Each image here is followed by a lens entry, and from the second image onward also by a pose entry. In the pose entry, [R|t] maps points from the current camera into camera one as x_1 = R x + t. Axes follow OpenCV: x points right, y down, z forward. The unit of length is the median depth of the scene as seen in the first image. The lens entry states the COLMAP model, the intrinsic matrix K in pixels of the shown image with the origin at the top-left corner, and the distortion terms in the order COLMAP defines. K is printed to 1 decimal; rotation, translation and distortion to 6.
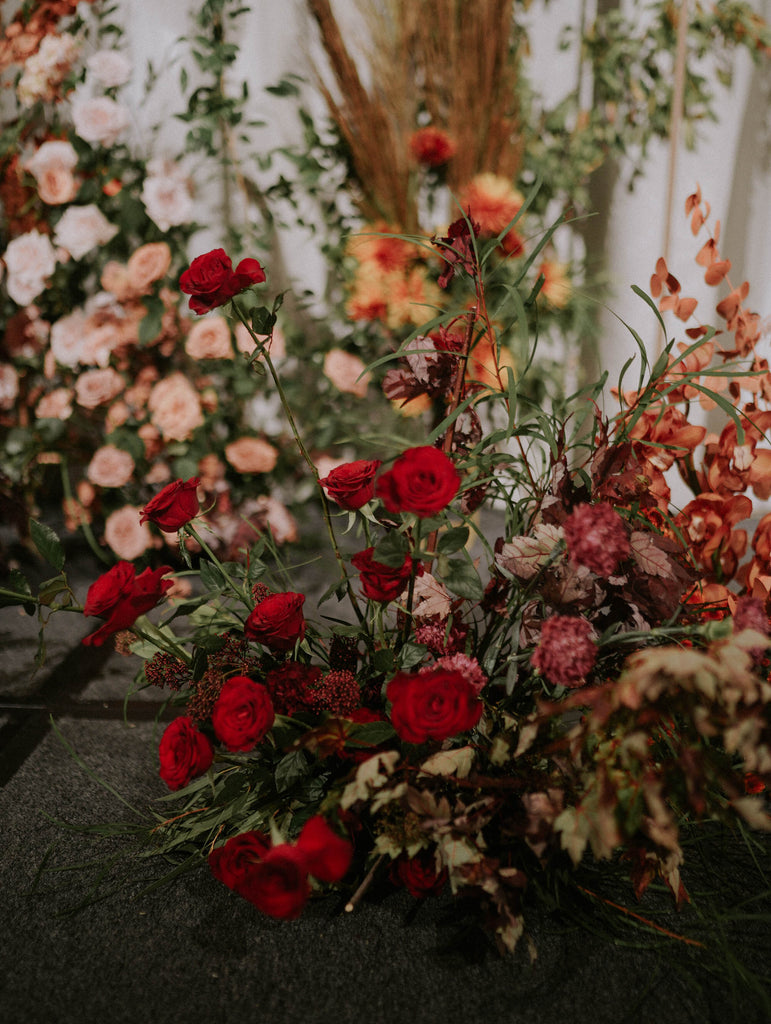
lens RADIAL K [[1144.9, 0, 385.5], [0, 1144.9, 512.0], [0, 0, 1]] dist [-0.108663, 0.143003]
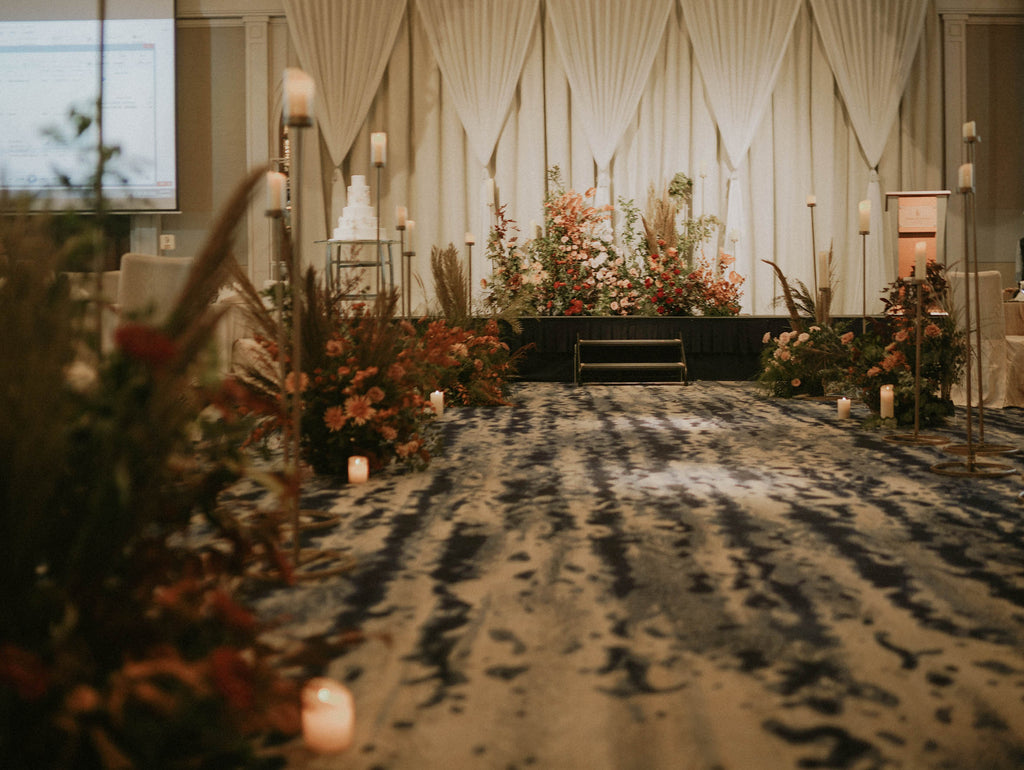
lens RADIAL K [[1256.9, 0, 540.7], [0, 1256.9, 347.7], [0, 0, 1]] dist [-0.098984, 0.073833]
pose [[0.996226, -0.009910, 0.086228, -1.102501], [0.027760, 0.977658, -0.208362, 1.482789], [-0.082237, 0.209970, 0.974243, -4.953598]]
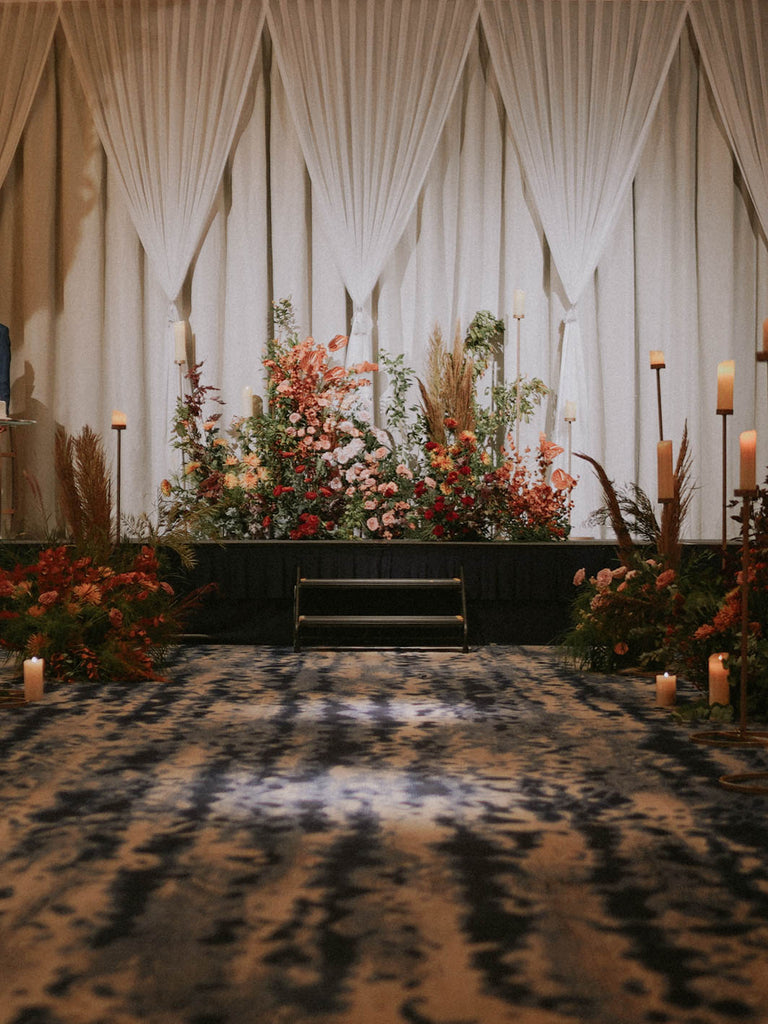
lens RADIAL K [[2124.3, 0, 261.1], [0, 2124.3, 511.1], [0, 0, 1]] dist [-0.101161, 0.090552]
pose [[0.999630, -0.002894, 0.027053, -0.729617], [0.009417, 0.969667, -0.244248, 1.558187], [-0.025526, 0.244413, 0.969335, -5.340331]]
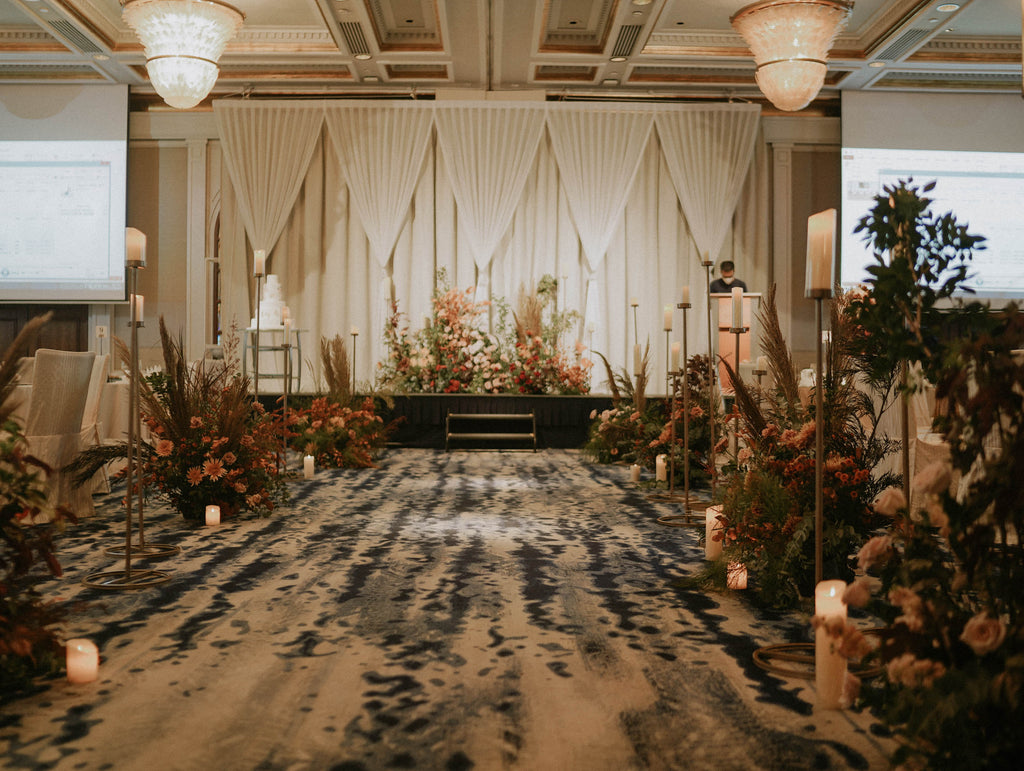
lens RADIAL K [[1144.9, 0, 512.0], [0, 1144.9, 385.5], [0, 0, 1]] dist [-0.108663, 0.143003]
pose [[0.995392, 0.002677, 0.095854, -0.714120], [0.019882, 0.972126, -0.233614, 1.580590], [-0.093808, 0.234443, 0.967593, -5.531918]]
